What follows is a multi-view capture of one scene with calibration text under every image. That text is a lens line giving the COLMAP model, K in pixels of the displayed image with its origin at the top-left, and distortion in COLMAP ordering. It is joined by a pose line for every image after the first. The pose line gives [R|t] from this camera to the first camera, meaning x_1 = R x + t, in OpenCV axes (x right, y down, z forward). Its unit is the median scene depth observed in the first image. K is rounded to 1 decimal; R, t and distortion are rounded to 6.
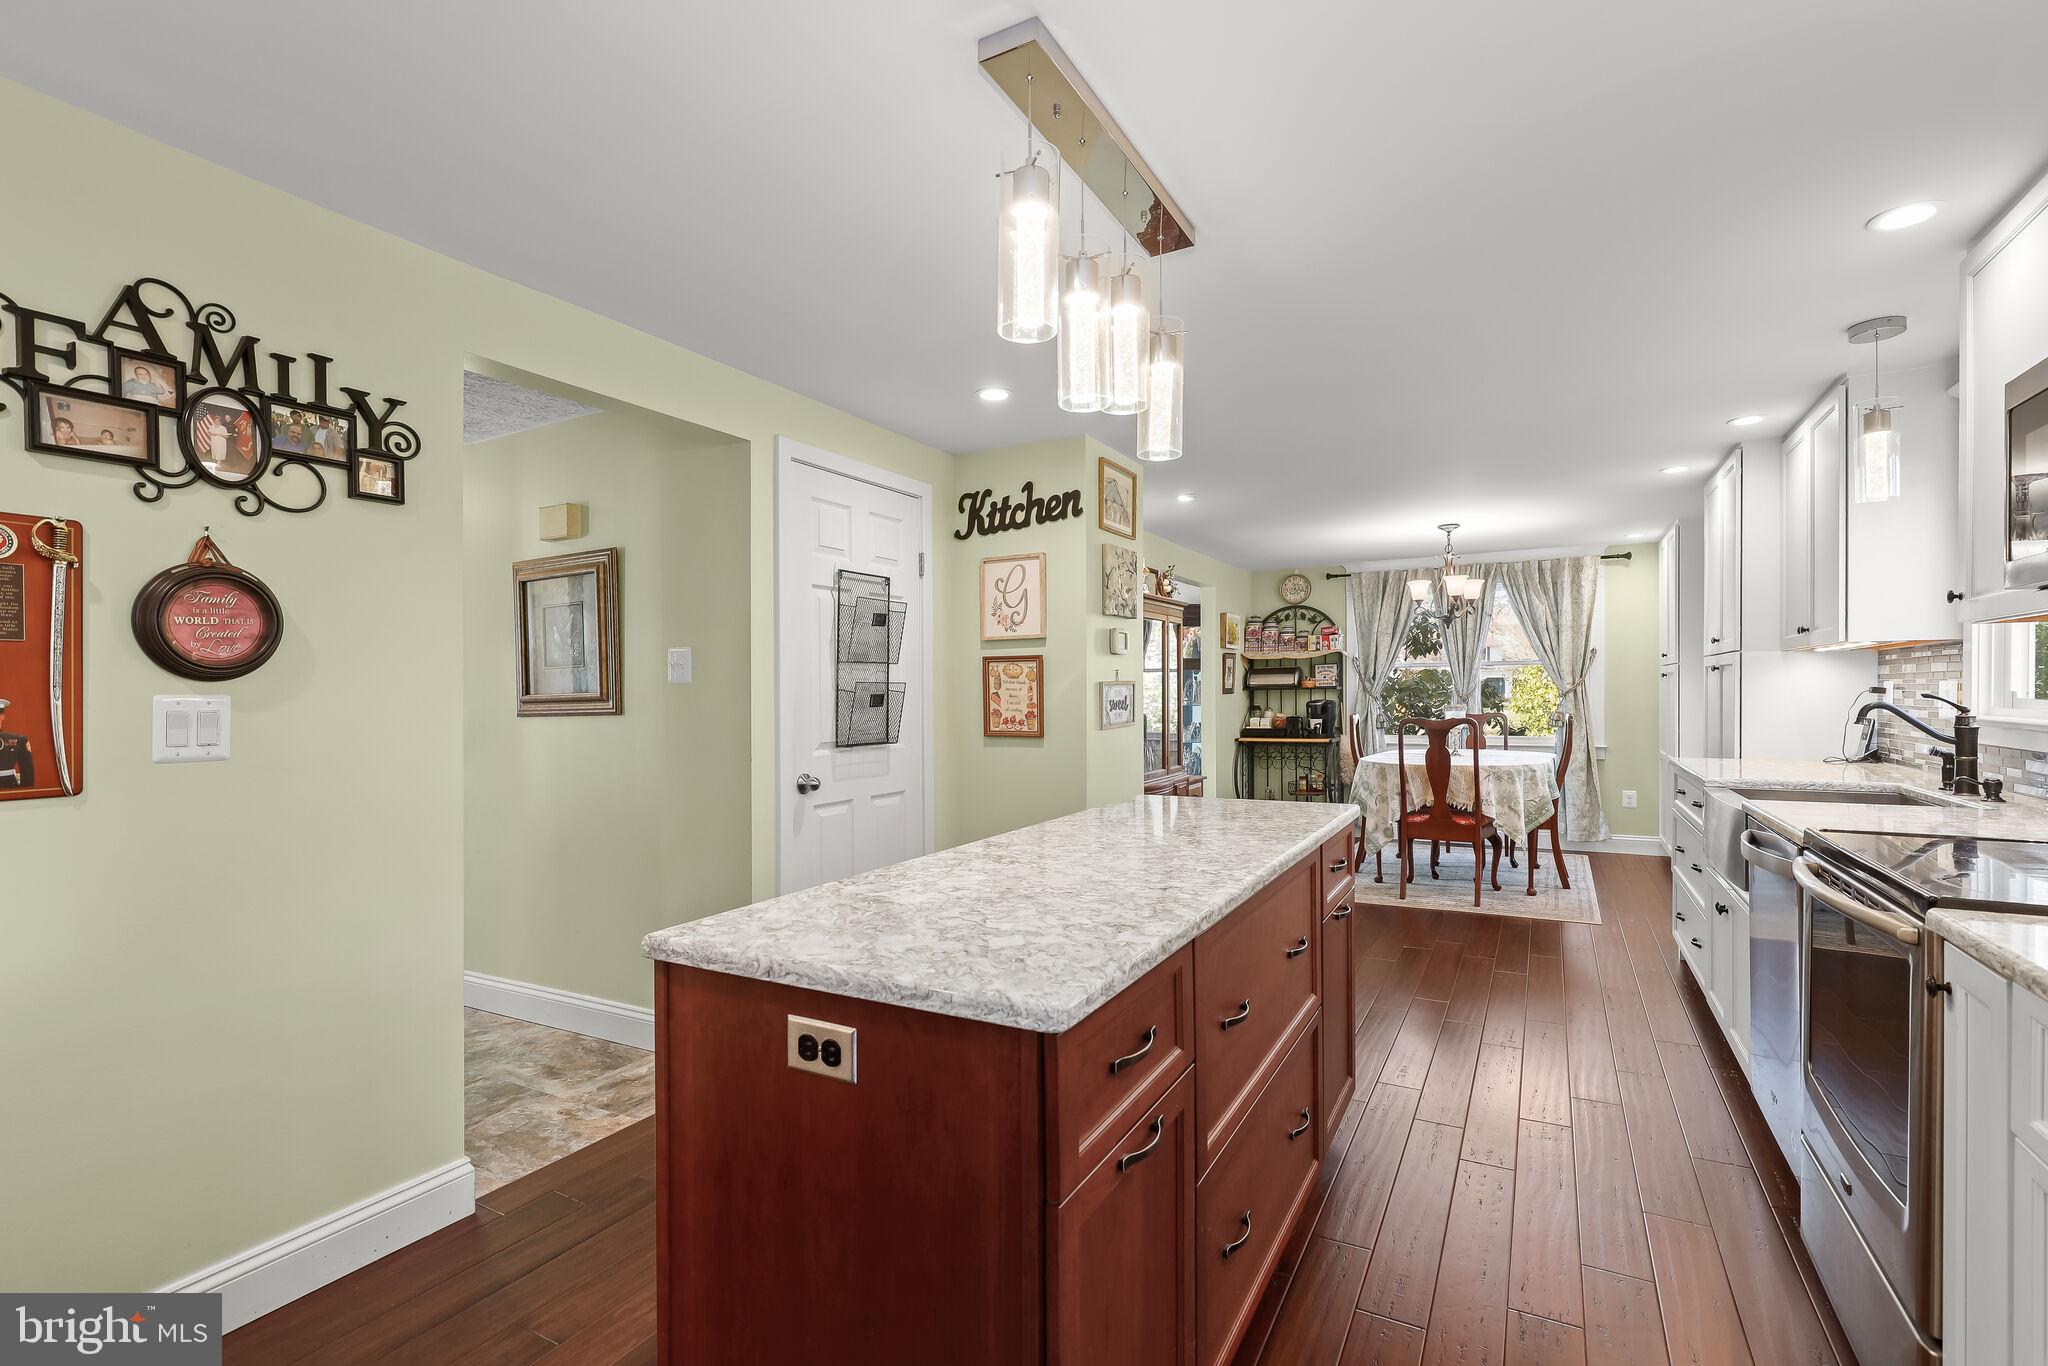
lens RADIAL K [[925.6, 0, 1032.6], [0, 925.6, 690.6], [0, 0, 1]] dist [-0.001069, 0.000524]
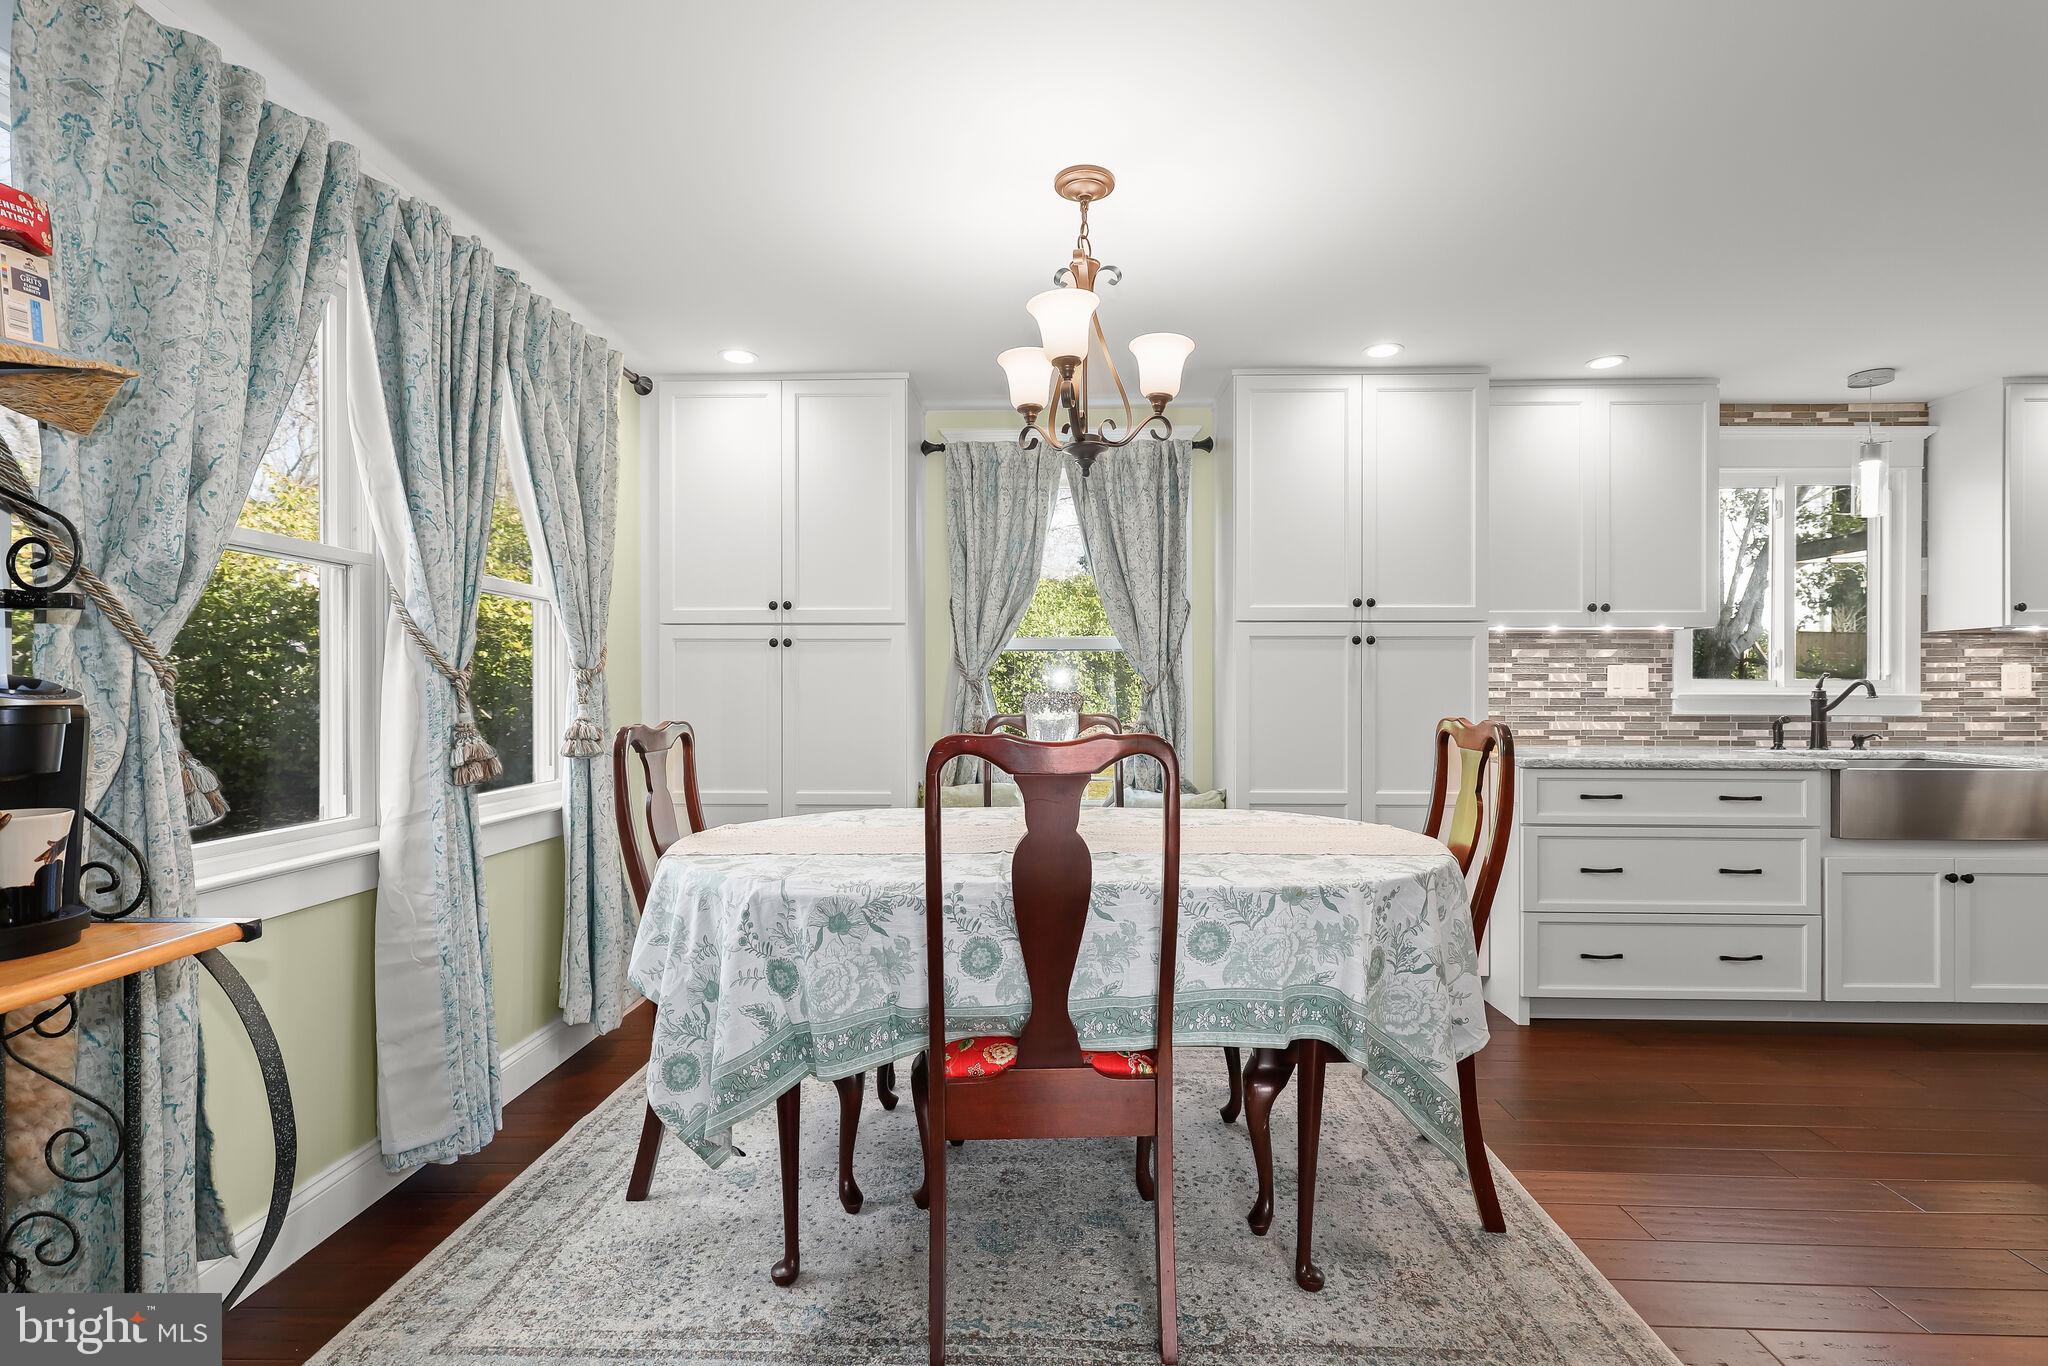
lens RADIAL K [[938.3, 0, 1032.7], [0, 938.3, 685.7], [0, 0, 1]] dist [-0.001525, 0.000906]
pose [[-0.458549, 0.016736, 0.888511, 0.144129], [0.001394, 0.999835, -0.018113, 0.019479], [-0.888668, -0.007067, -0.458497, 1.192989]]
